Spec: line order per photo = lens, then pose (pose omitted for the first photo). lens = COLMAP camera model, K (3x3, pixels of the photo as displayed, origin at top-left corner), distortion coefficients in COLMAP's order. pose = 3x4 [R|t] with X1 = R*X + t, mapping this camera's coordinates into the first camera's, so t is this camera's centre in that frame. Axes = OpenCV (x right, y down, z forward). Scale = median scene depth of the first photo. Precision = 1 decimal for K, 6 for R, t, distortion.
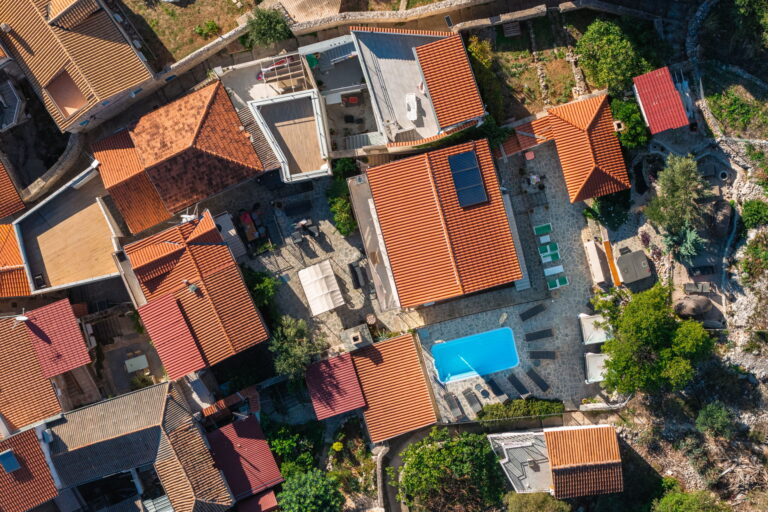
lens RADIAL K [[1497.4, 0, 384.0], [0, 1497.4, 256.0], [0, 0, 1]] dist [-0.117406, -0.055576]
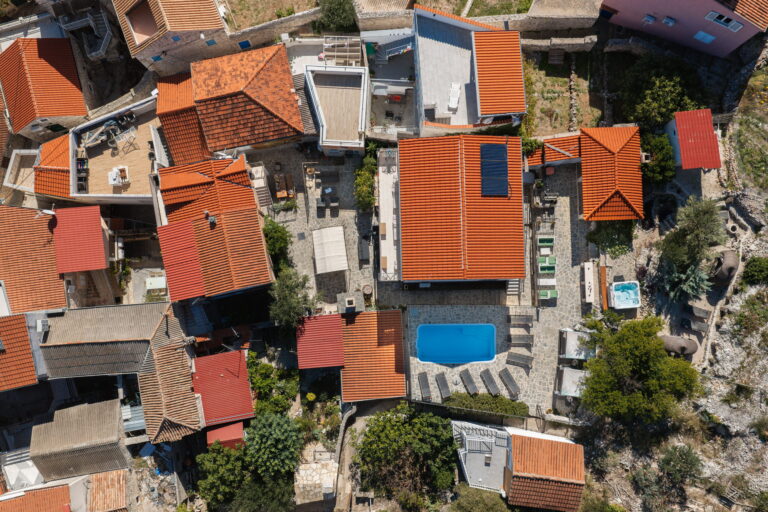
lens RADIAL K [[638.1, 0, 378.6], [0, 638.1, 266.0], [0, 0, 1]] dist [0.012717, -0.015815]
pose [[0.972711, 0.232012, 0.001991, -0.005723], [-0.231456, 0.970909, -0.061357, 0.053481], [-0.016169, 0.059222, 0.998114, 0.545863]]
